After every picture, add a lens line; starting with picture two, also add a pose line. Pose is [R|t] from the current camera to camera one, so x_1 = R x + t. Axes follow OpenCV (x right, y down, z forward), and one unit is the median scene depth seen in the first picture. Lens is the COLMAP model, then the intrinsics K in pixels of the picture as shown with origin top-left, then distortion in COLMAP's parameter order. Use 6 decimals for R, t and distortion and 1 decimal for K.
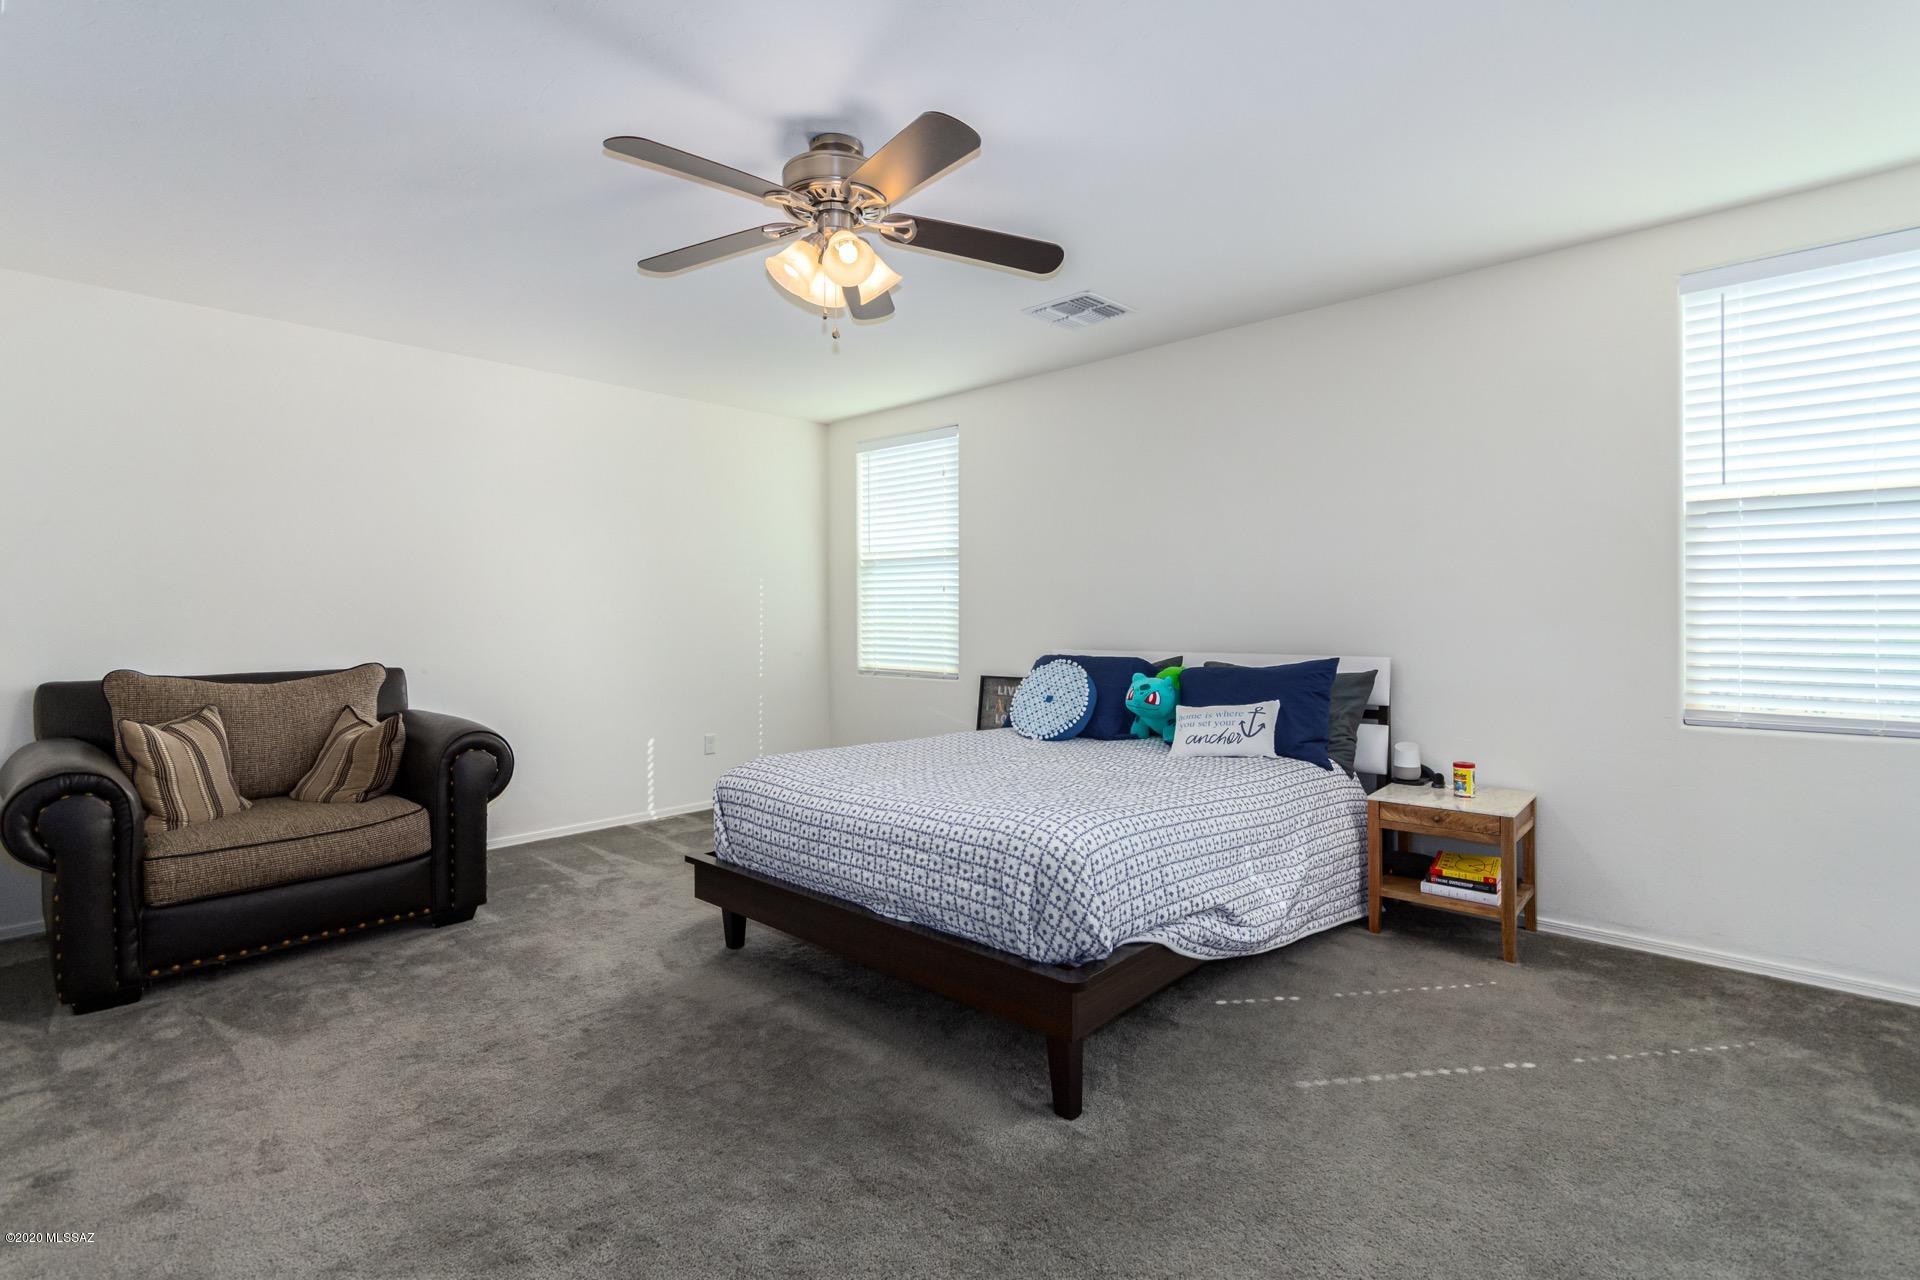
lens RADIAL K [[905.5, 0, 964.5], [0, 905.5, 618.4], [0, 0, 1]] dist [0.000009, -0.000092]
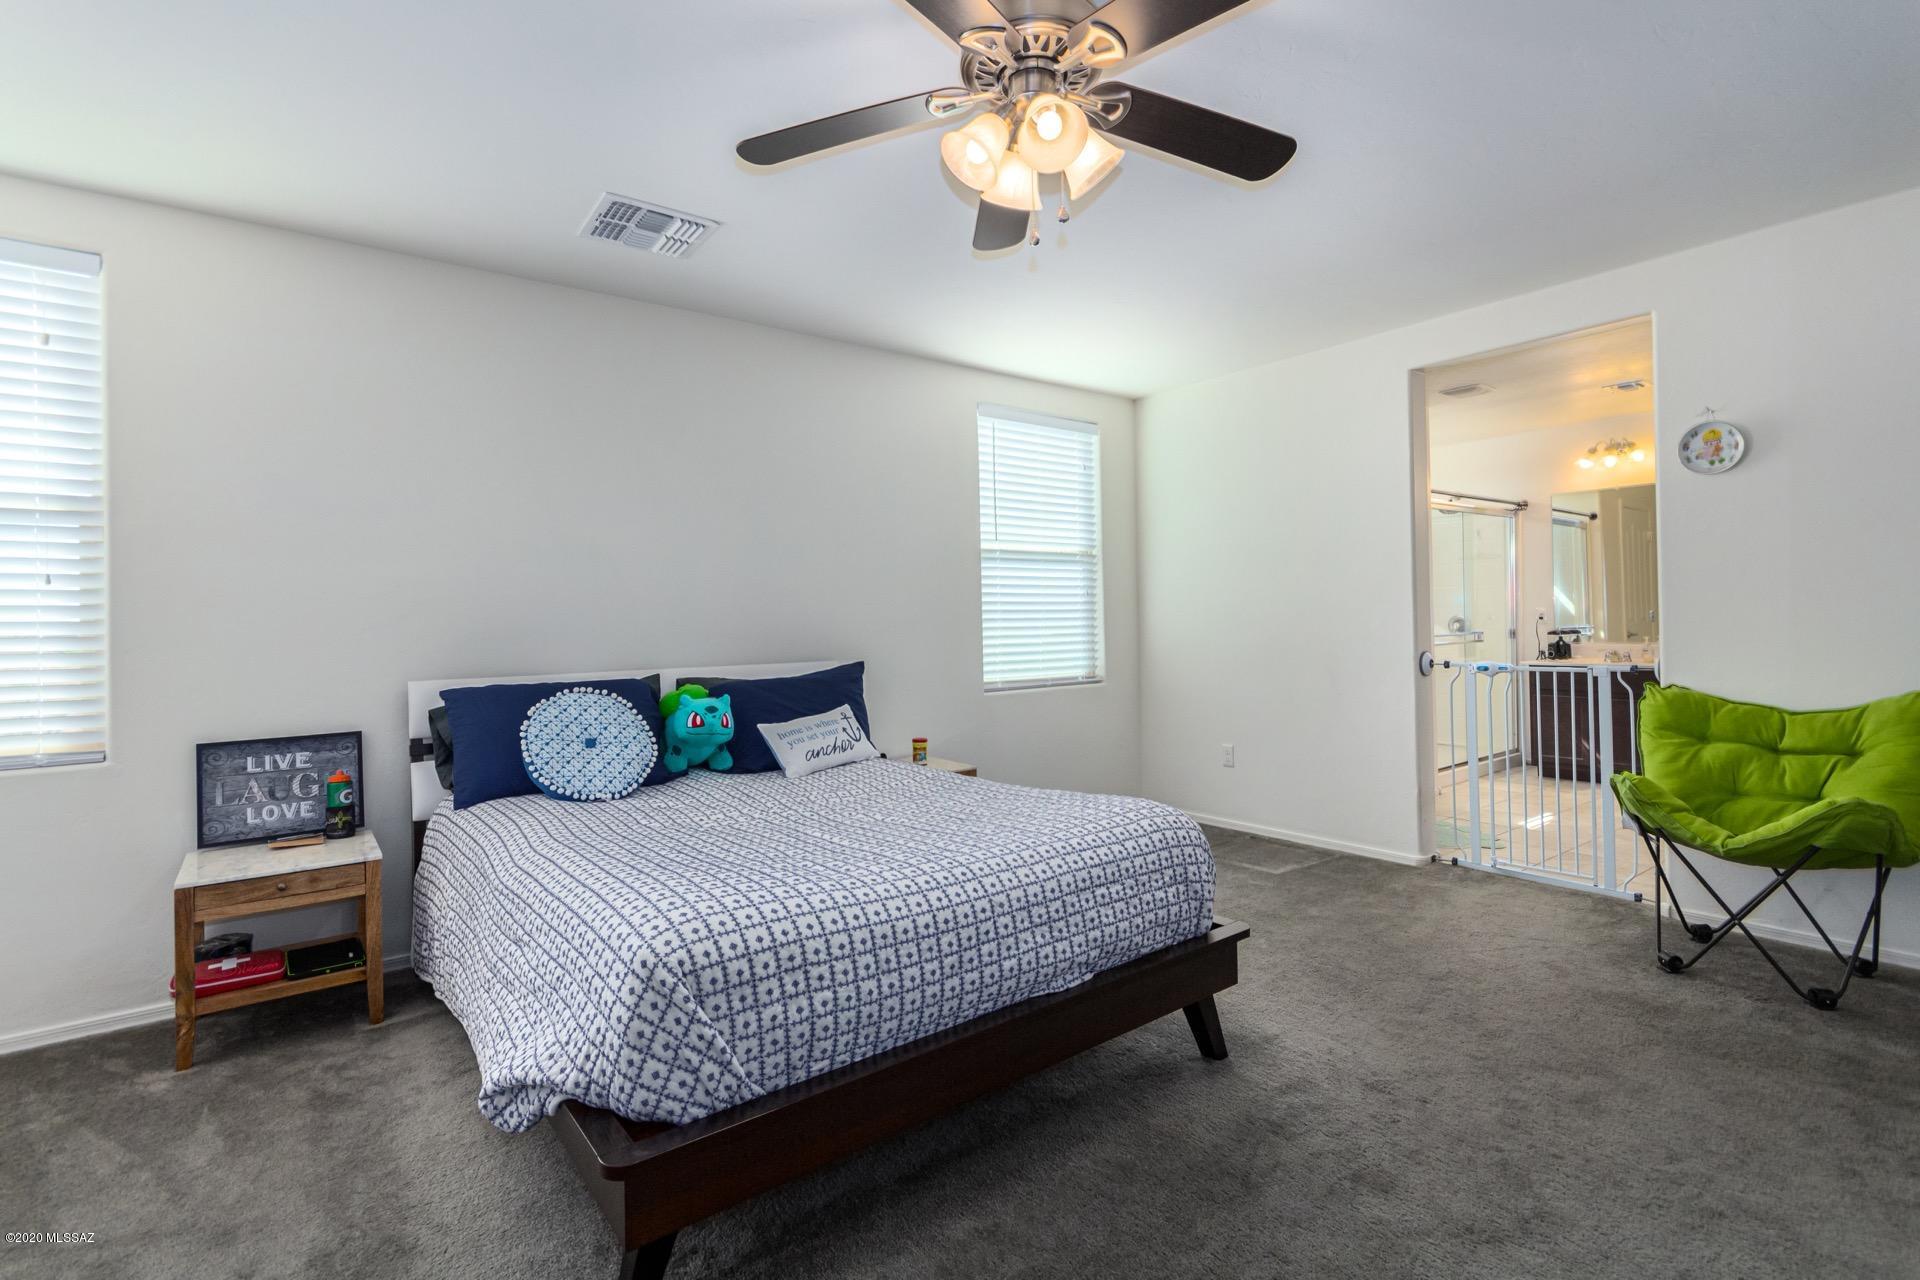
lens RADIAL K [[905.5, 0, 964.5], [0, 905.5, 618.4], [0, 0, 1]] dist [0.000009, -0.000092]
pose [[0.160872, 0.003174, 0.986970, -0.743914], [0.018044, 0.999818, -0.006157, 0.000224], [-0.986810, 0.018799, 0.160786, 0.782837]]
